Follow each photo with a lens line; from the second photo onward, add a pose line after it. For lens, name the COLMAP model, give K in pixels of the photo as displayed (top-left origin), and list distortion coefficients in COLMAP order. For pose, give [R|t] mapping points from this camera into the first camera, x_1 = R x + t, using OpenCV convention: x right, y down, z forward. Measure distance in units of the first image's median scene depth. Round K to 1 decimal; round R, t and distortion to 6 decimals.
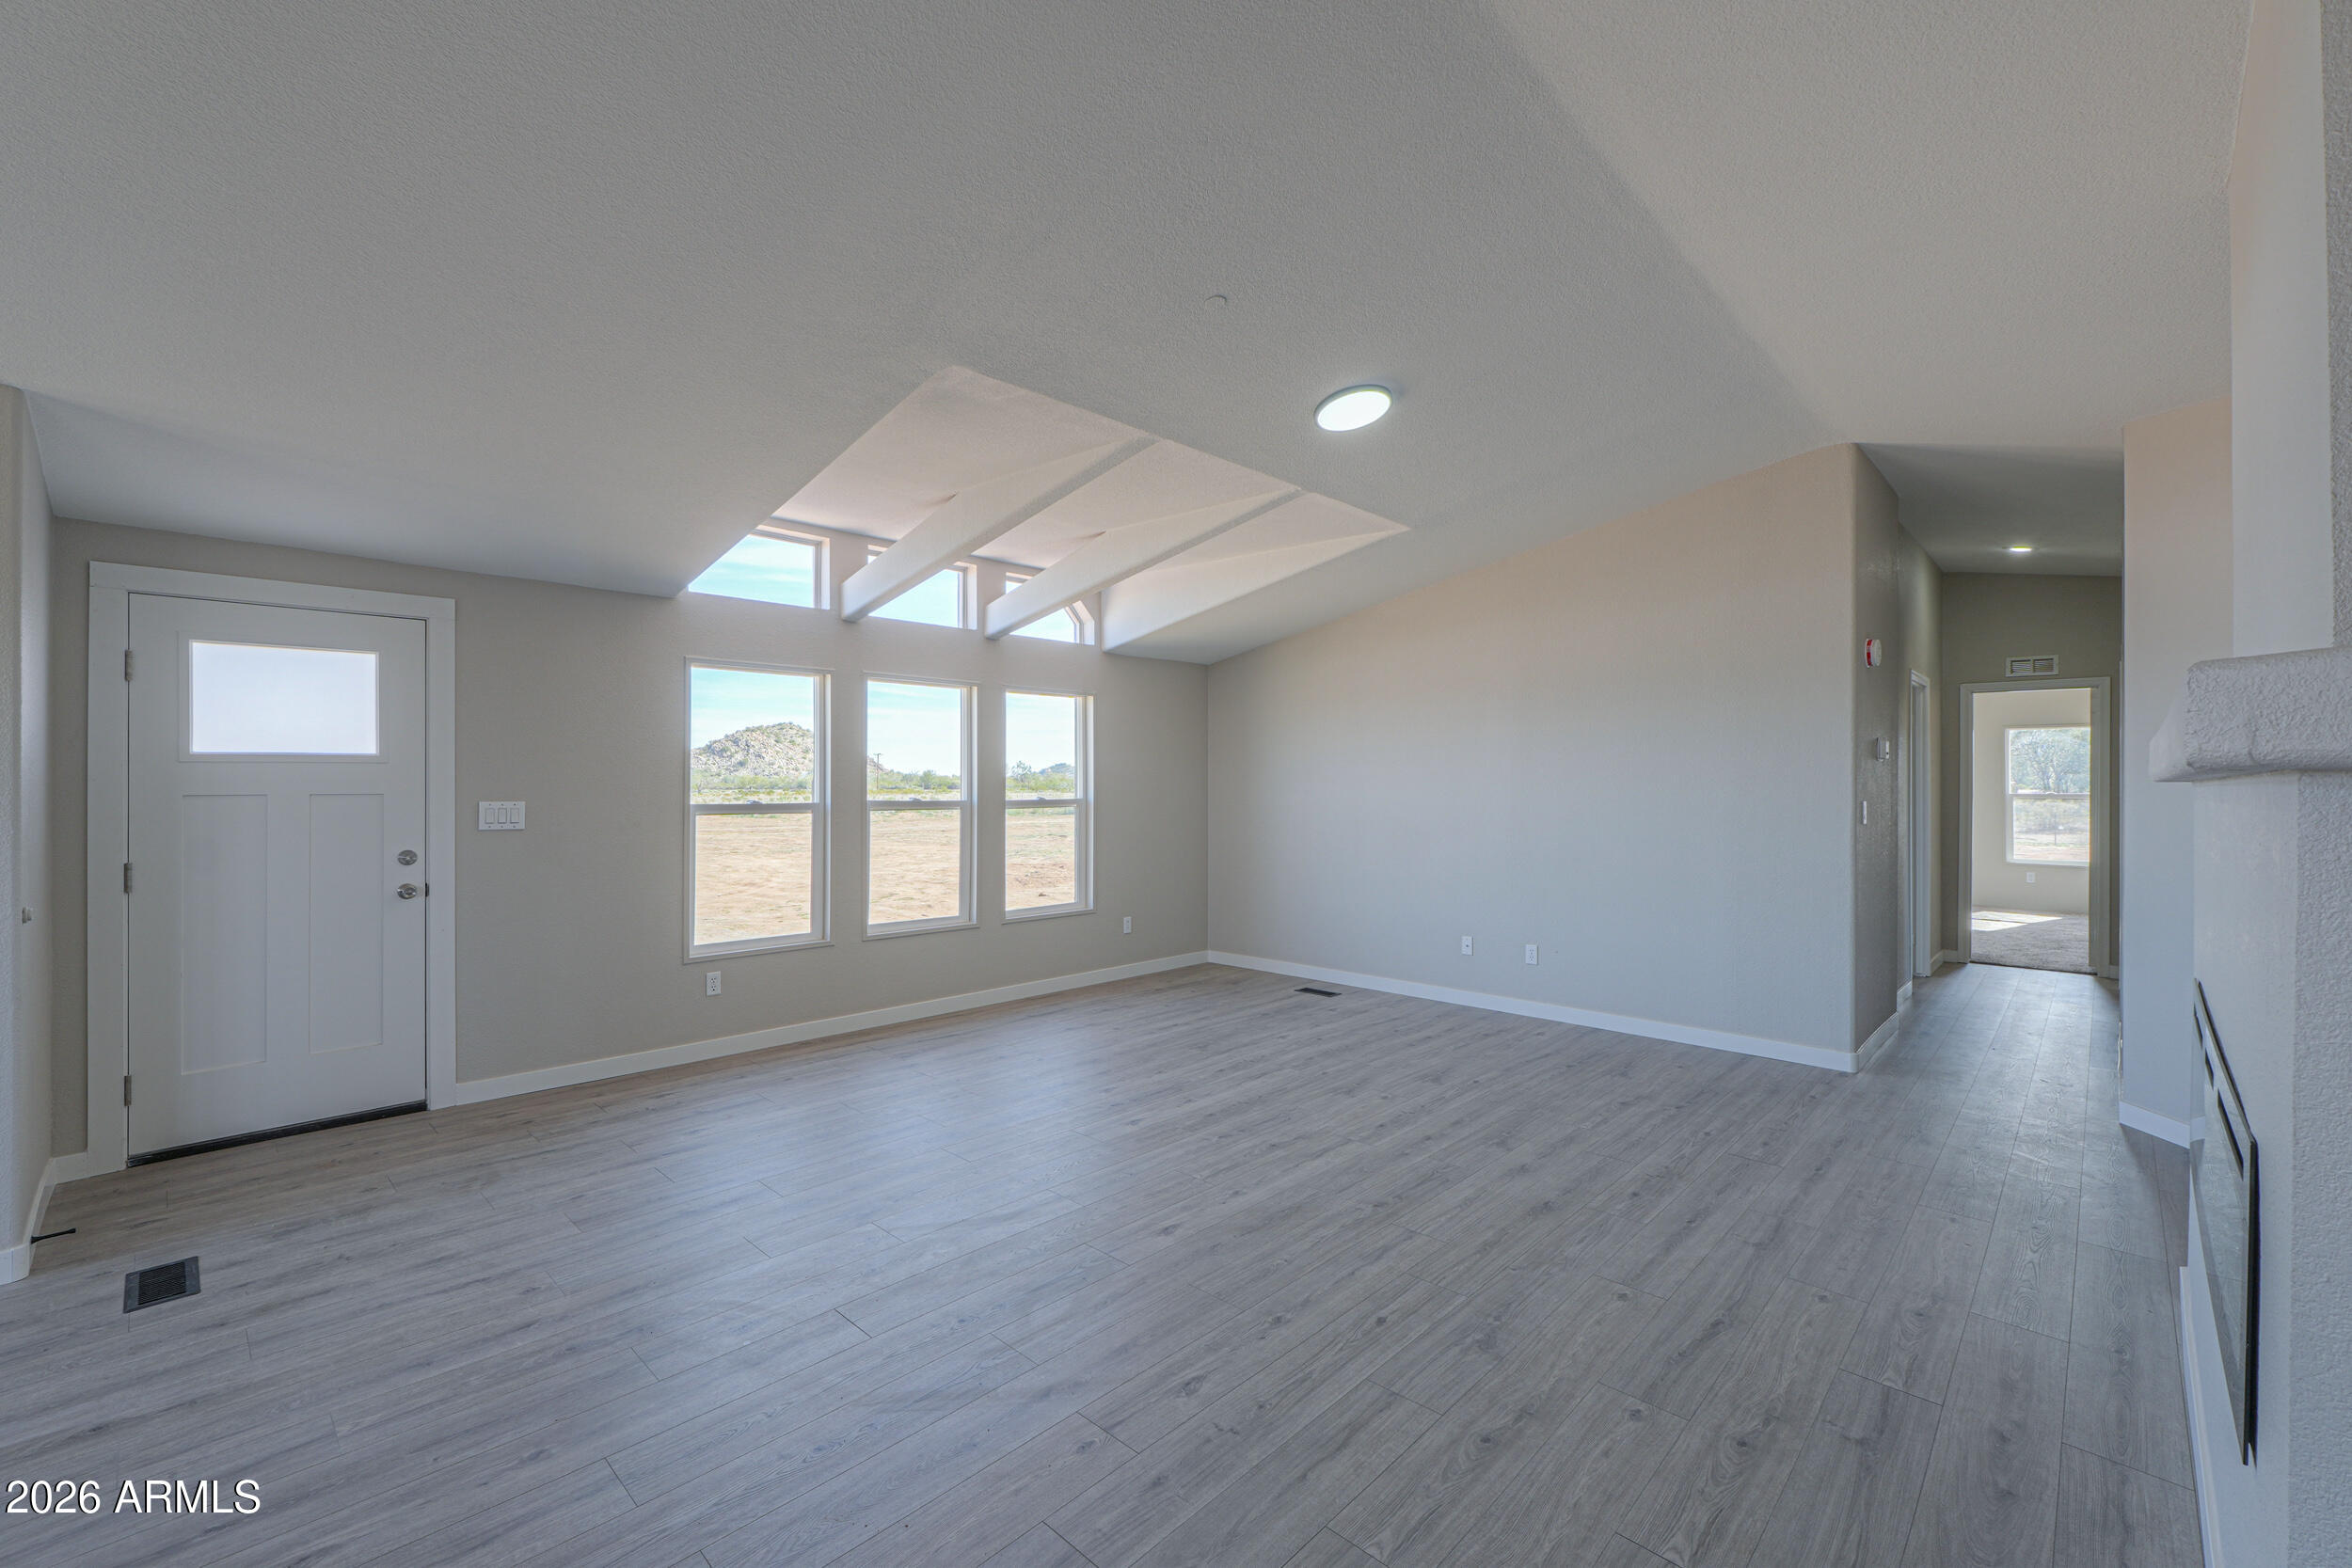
lens RADIAL K [[995.8, 0, 1176.0], [0, 995.8, 770.5], [0, 0, 1]] dist [0.006116, -0.001739]
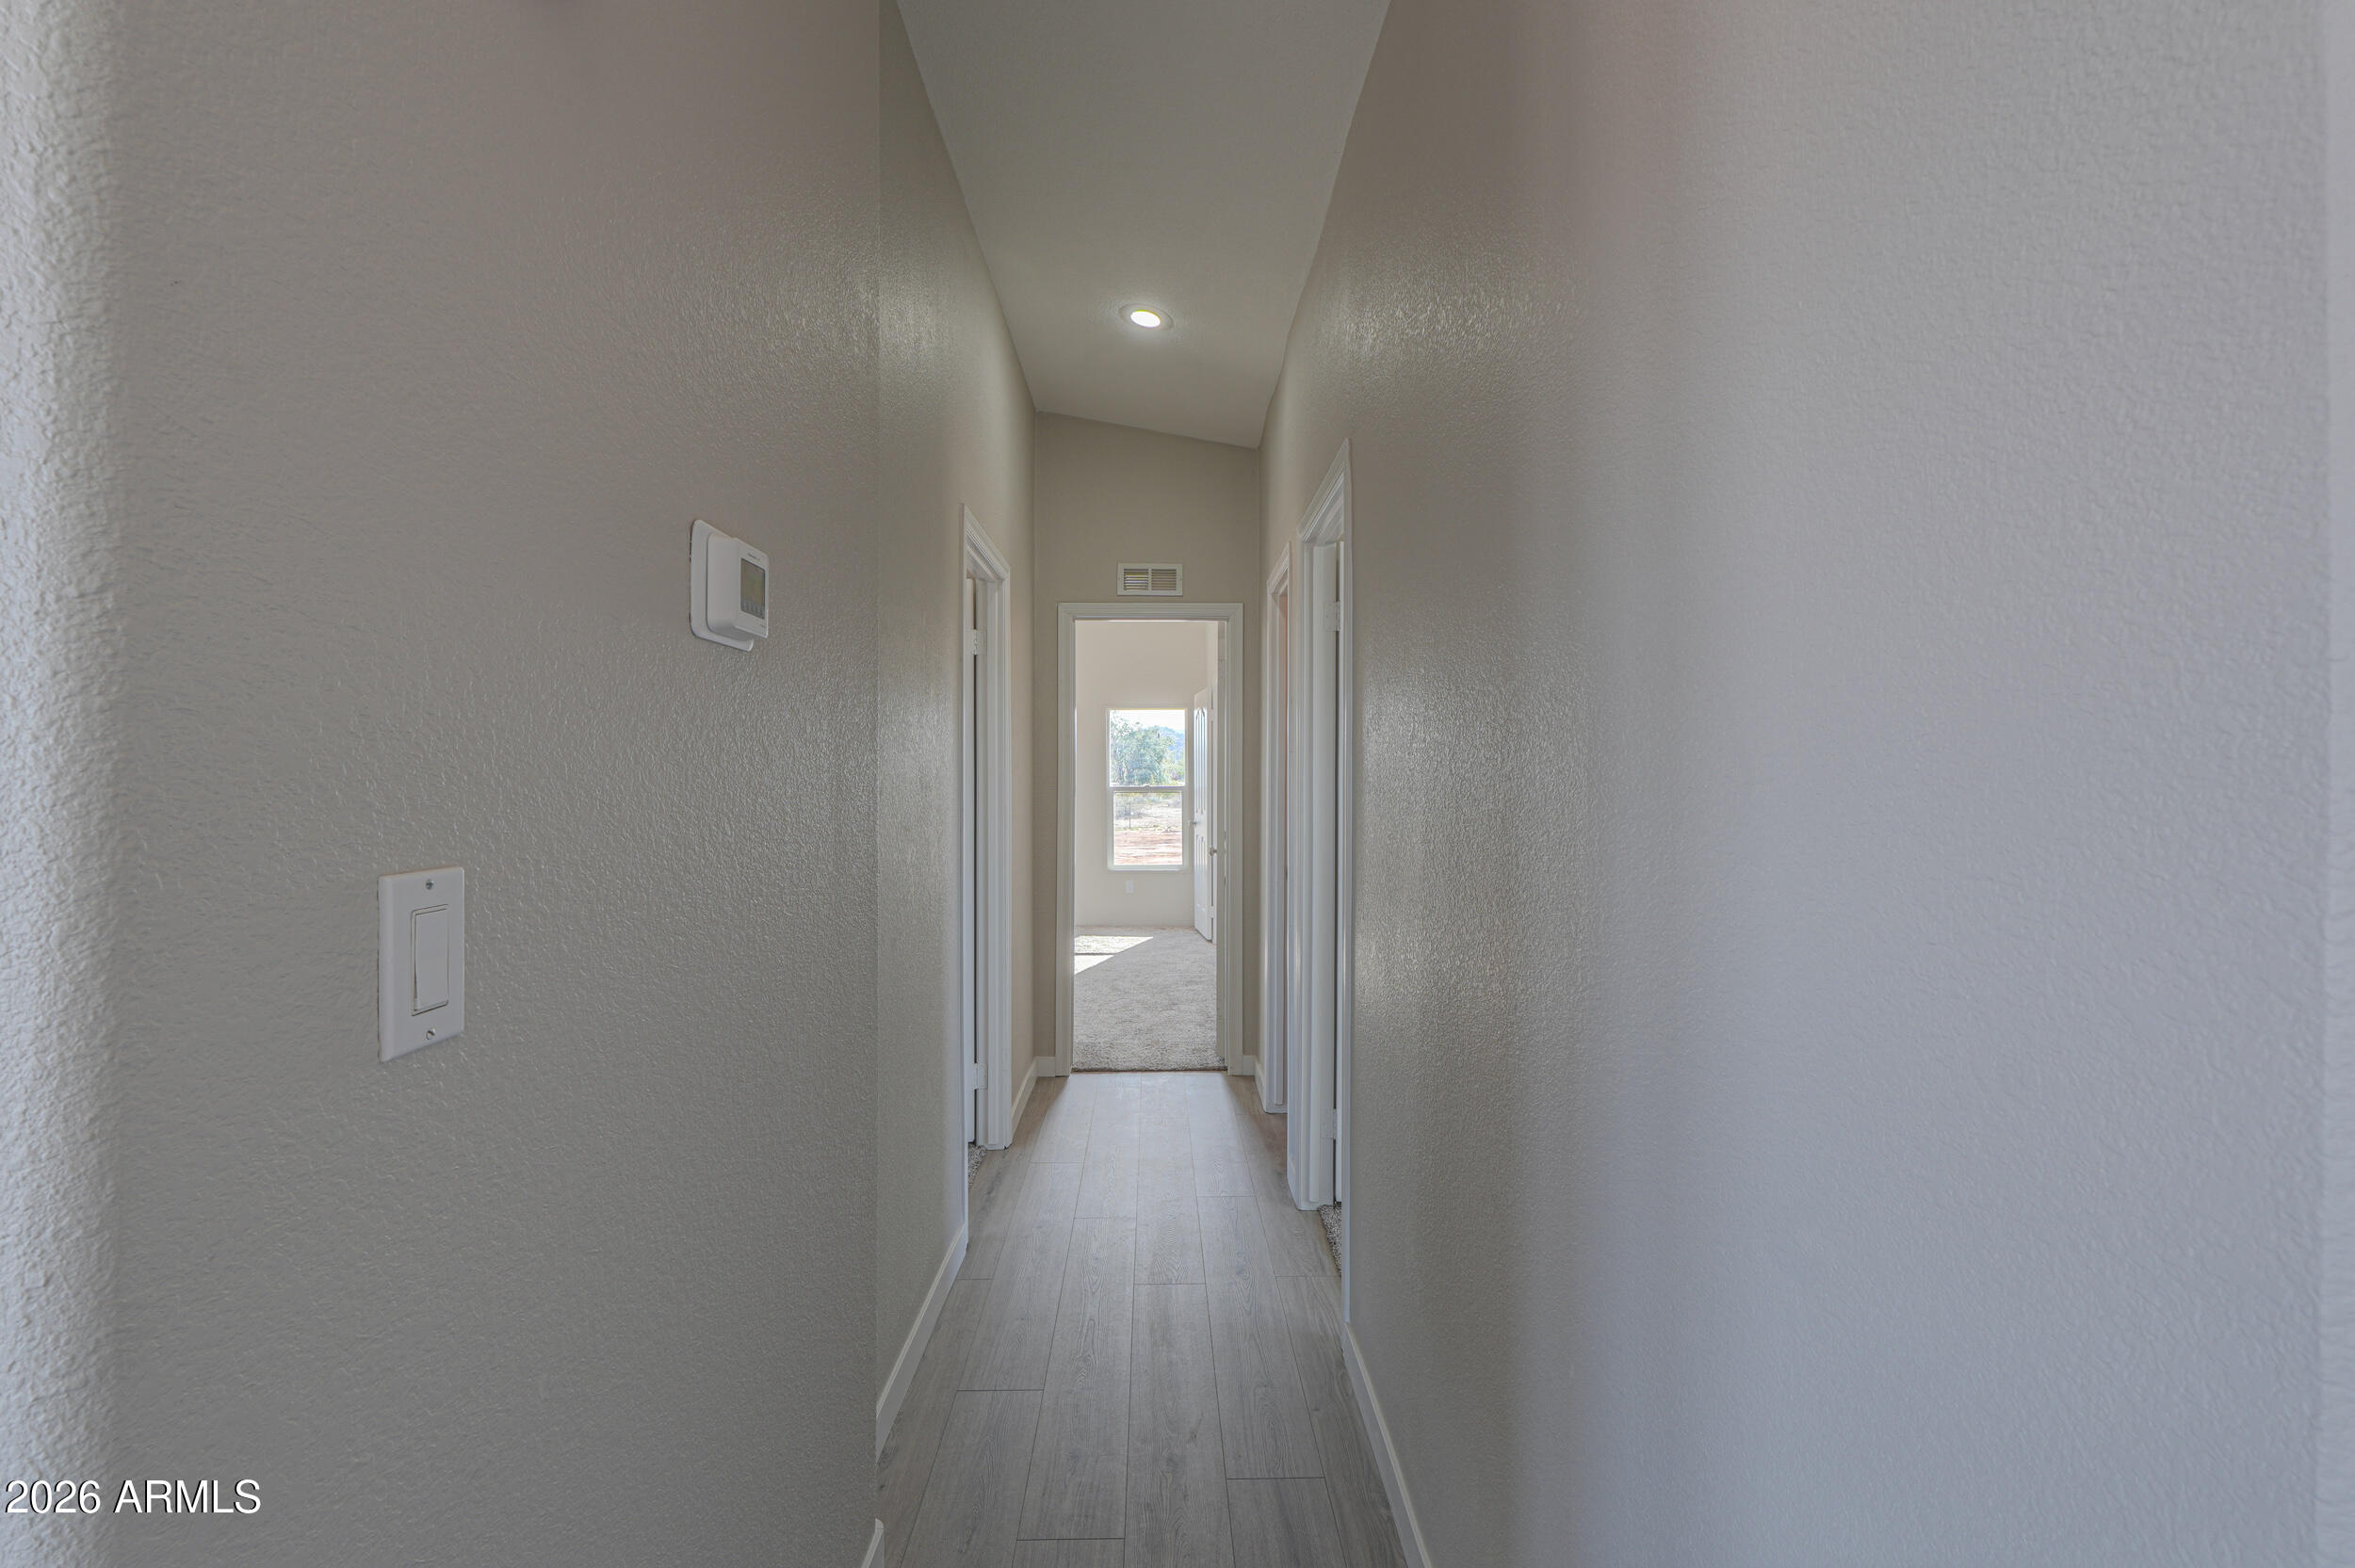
lens RADIAL K [[997.1, 0, 1174.4], [0, 997.1, 778.6], [0, 0, 1]] dist [0.006116, -0.001739]
pose [[0.717218, -0.005966, 0.696823, 0.440211], [-0.000979, 0.999954, 0.009569, 0.012377], [-0.696848, -0.007546, 0.717179, 0.550764]]
